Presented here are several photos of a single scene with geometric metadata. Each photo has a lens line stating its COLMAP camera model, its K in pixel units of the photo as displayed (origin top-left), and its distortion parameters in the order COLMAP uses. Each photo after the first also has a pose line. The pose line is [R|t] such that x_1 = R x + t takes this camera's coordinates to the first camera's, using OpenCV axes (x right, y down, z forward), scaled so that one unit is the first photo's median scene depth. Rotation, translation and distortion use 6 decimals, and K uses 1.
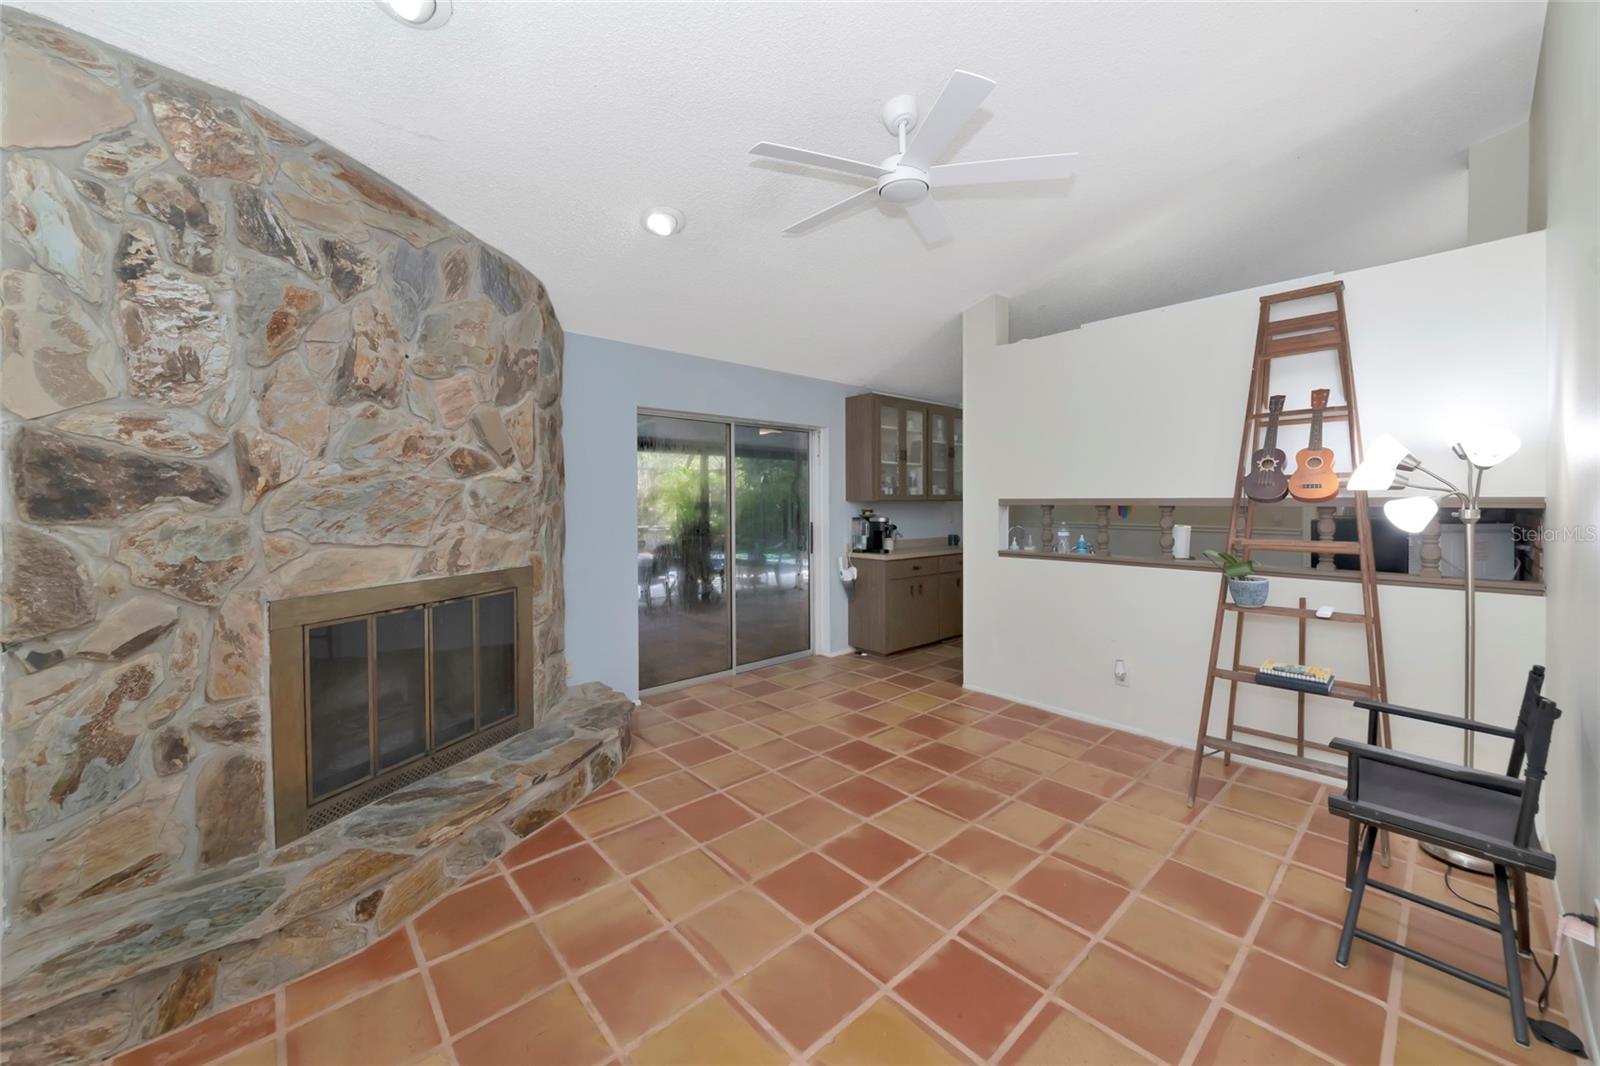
lens RADIAL K [[602.6, 0, 805.3], [0, 602.6, 495.6], [0, 0, 1]] dist [-0.001447, -0.000110]
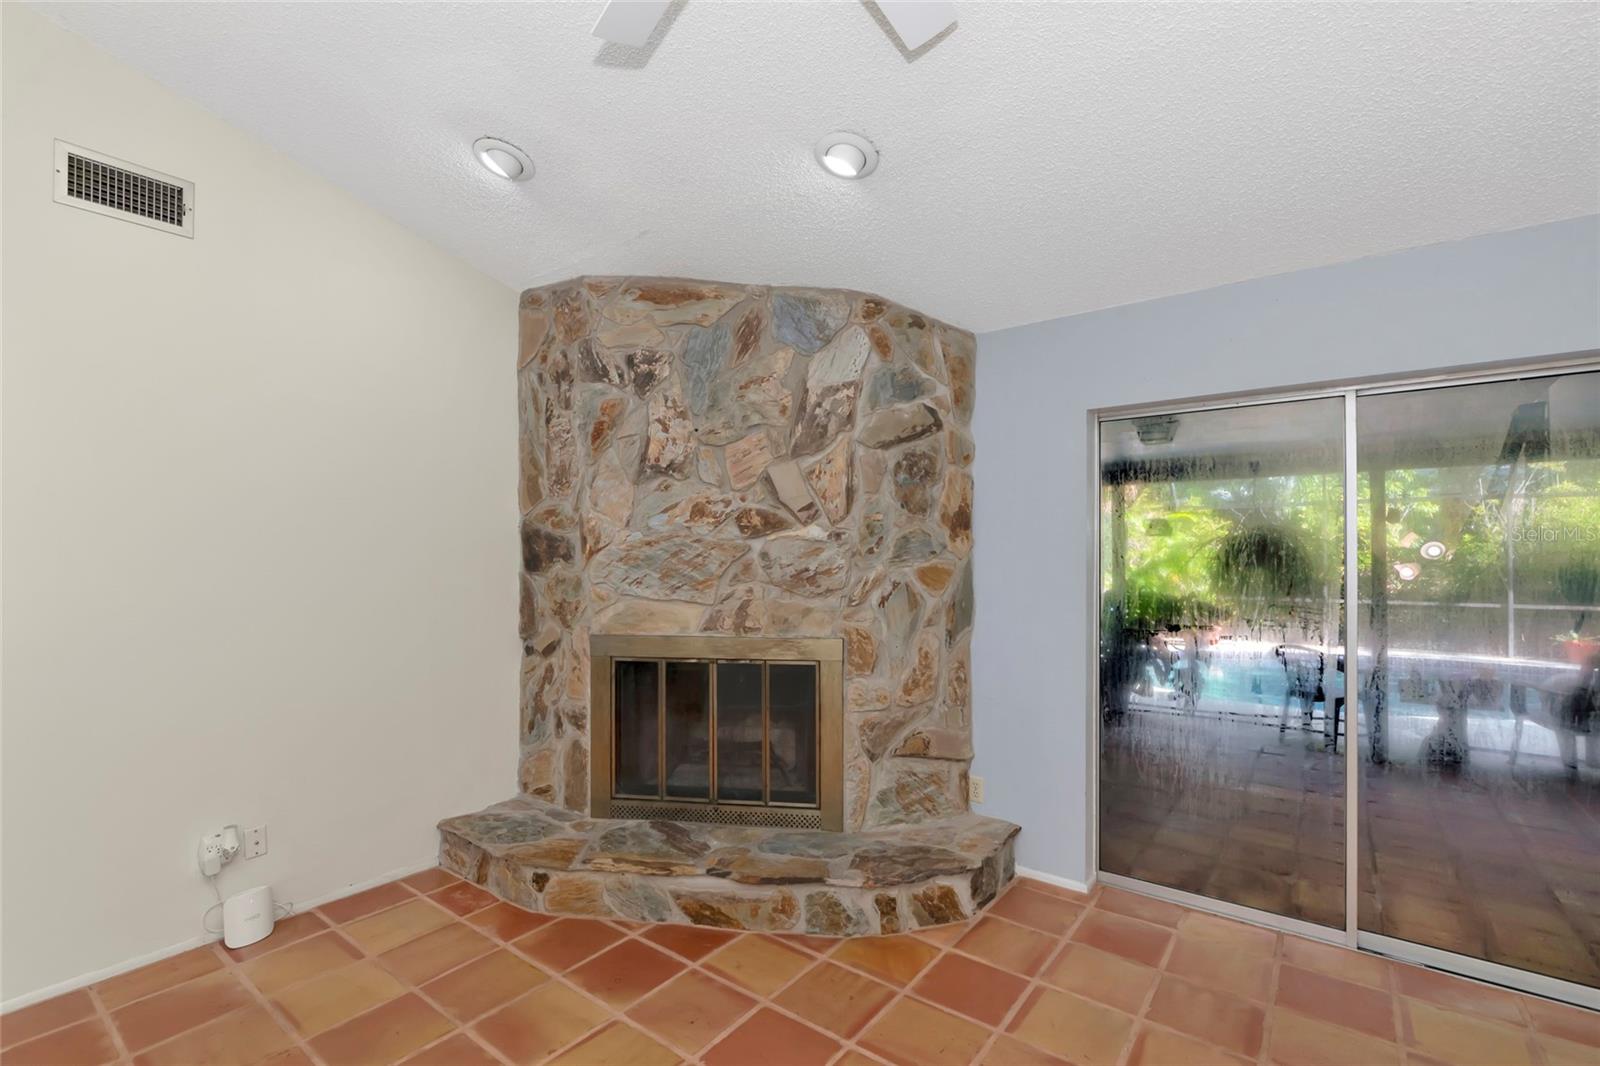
lens RADIAL K [[718.3, 0, 801.1], [0, 718.3, 545.7], [0, 0, 1]] dist [0.012277, -0.018116]
pose [[0.181777, -0.010851, -0.983280, 0.699896], [0.006935, 0.999928, -0.009753, -0.006583], [0.983315, -0.005047, 0.181839, 1.011488]]
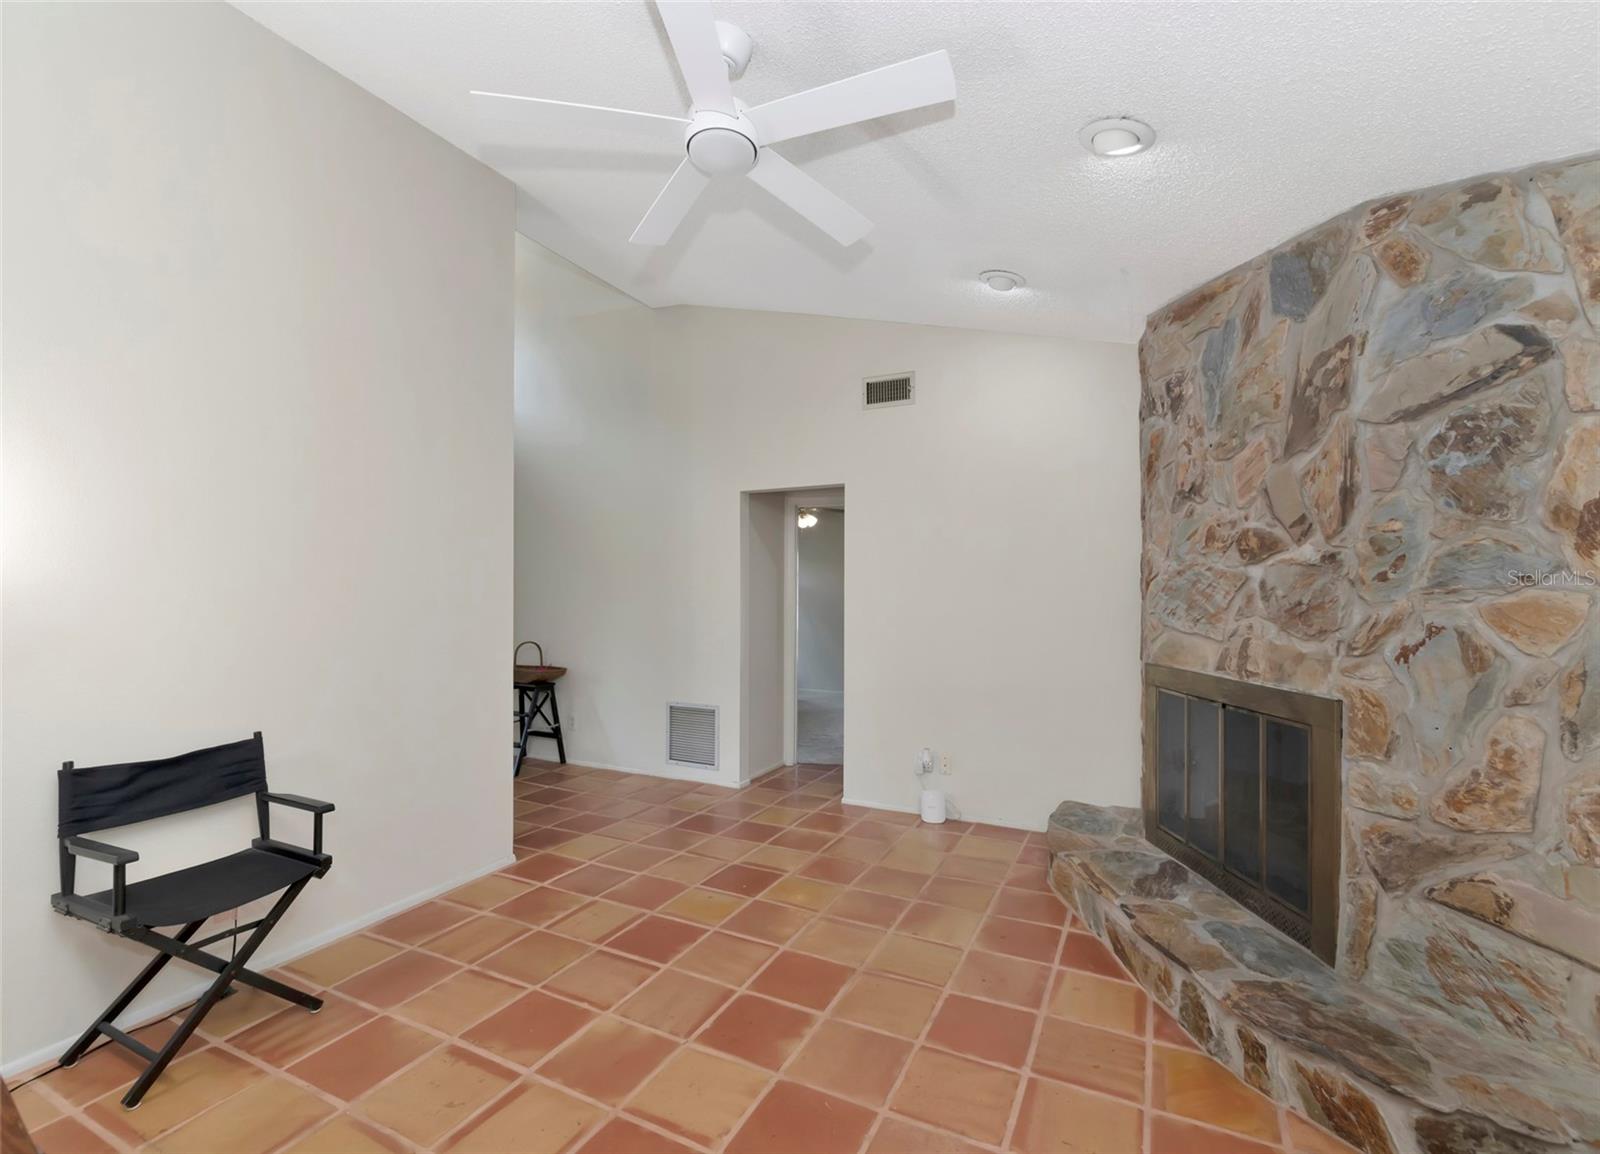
lens RADIAL K [[715.8, 0, 800.0], [0, 715.8, 577.0], [0, 0, 1]] dist [0.000059, -0.000084]
pose [[-0.934783, -0.005677, -0.355175, 0.406836], [0.002927, 0.999715, -0.023682, 0.010157], [0.355208, -0.023178, -0.934500, 1.972970]]
